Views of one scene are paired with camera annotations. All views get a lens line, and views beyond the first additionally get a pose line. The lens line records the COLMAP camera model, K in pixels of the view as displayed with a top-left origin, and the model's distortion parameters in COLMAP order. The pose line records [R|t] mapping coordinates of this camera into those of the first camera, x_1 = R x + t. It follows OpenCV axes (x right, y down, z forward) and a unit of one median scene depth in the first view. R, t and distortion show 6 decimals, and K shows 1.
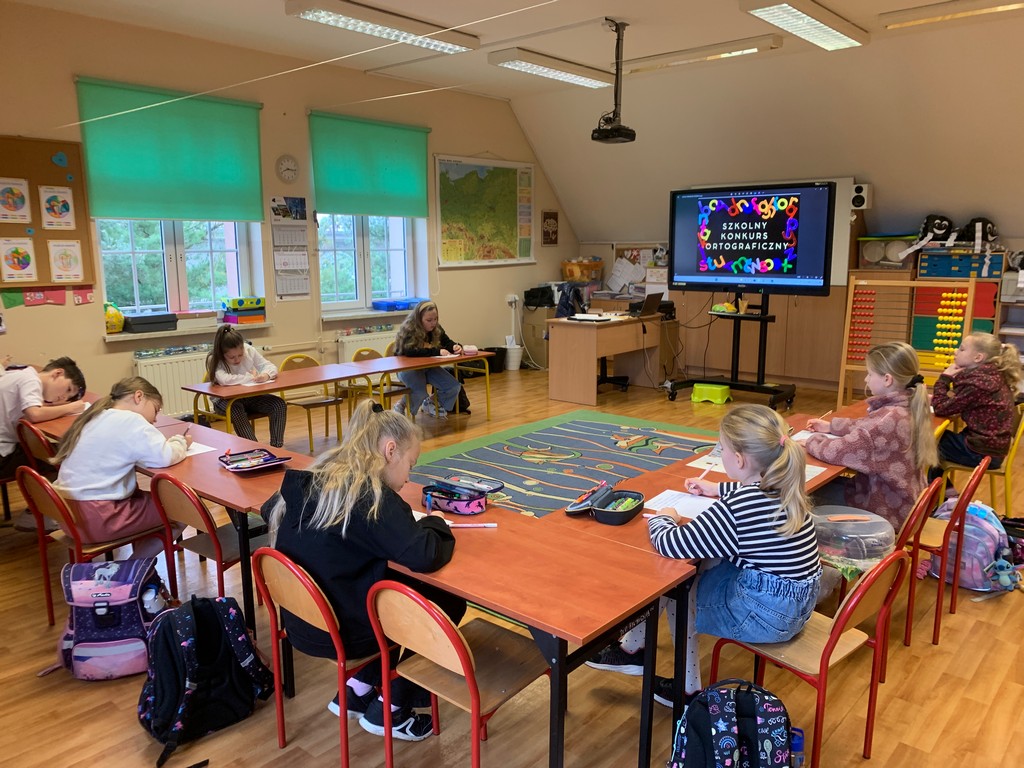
lens RADIAL K [[765.2, 0, 512.6], [0, 765.2, 386.0], [0, 0, 1]] dist [0.002051, -0.011906]
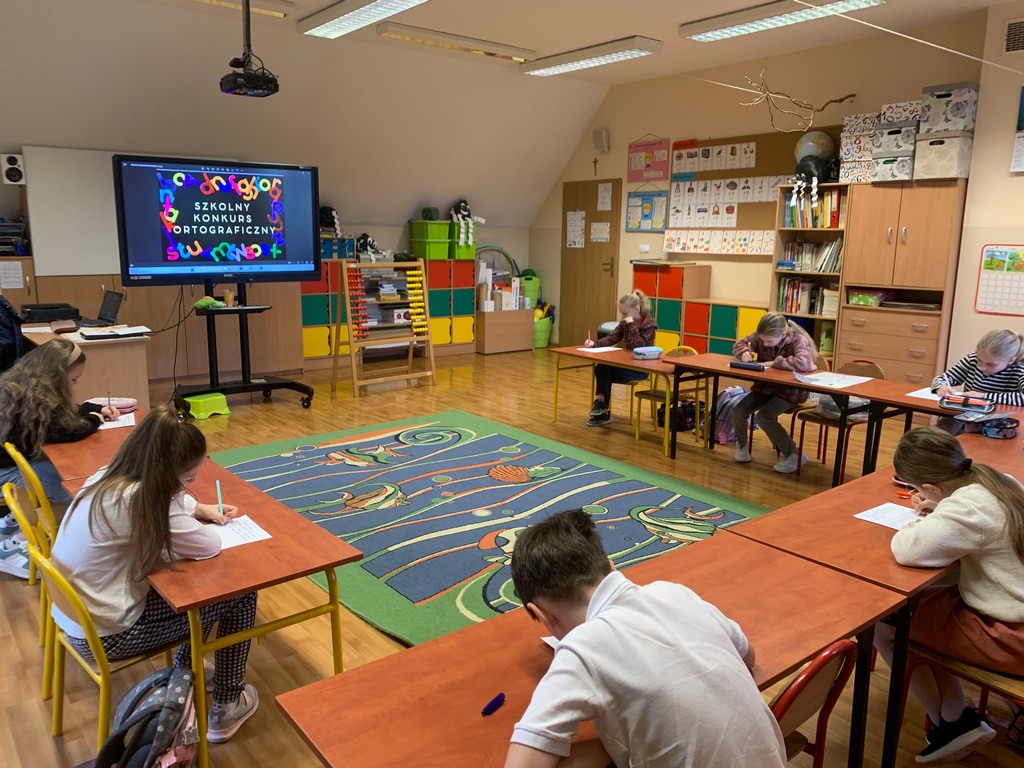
lens RADIAL K [[765.2, 0, 512.1], [0, 765.2, 384.8], [0, 0, 1]] dist [0.002051, -0.011906]
pose [[0.172080, -0.189518, 0.966681, -0.535630], [0.164862, 0.973019, 0.161414, -0.100647], [-0.971190, 0.131592, 0.198681, 0.546900]]
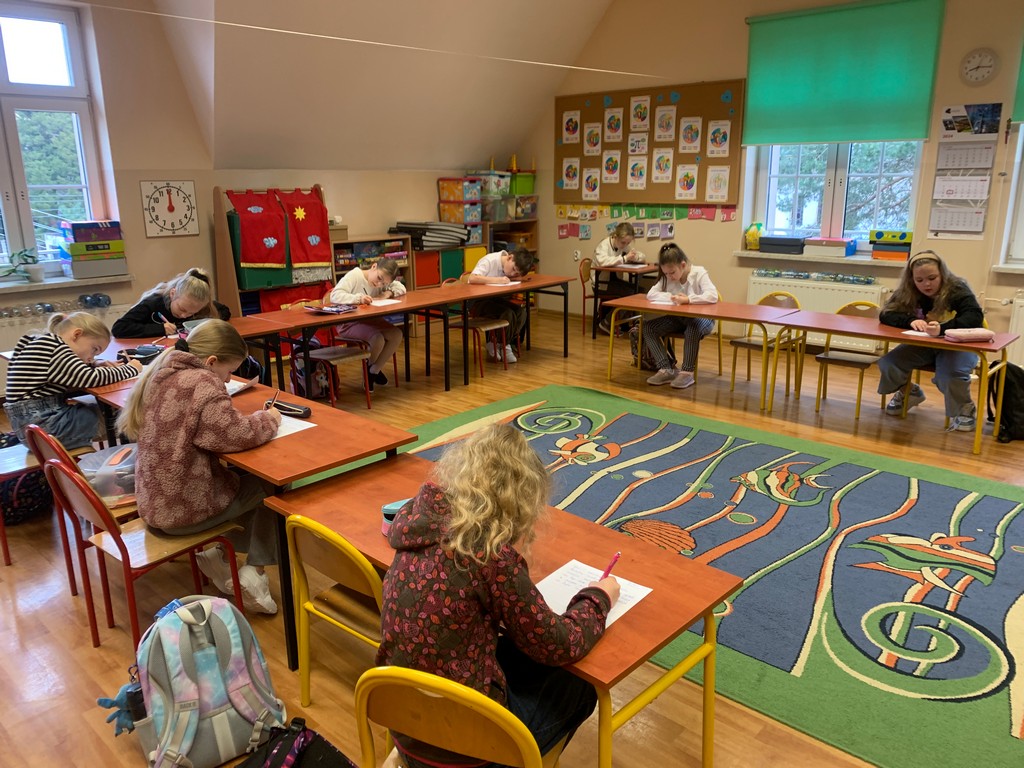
lens RADIAL K [[765.2, 0, 512.9], [0, 765.2, 375.3], [0, 0, 1]] dist [0.002051, -0.011906]
pose [[-0.022588, 0.256447, -0.966294, 0.540978], [-0.170458, 0.951401, 0.256479, -0.107620], [0.985106, 0.170505, 0.022223, 0.582677]]
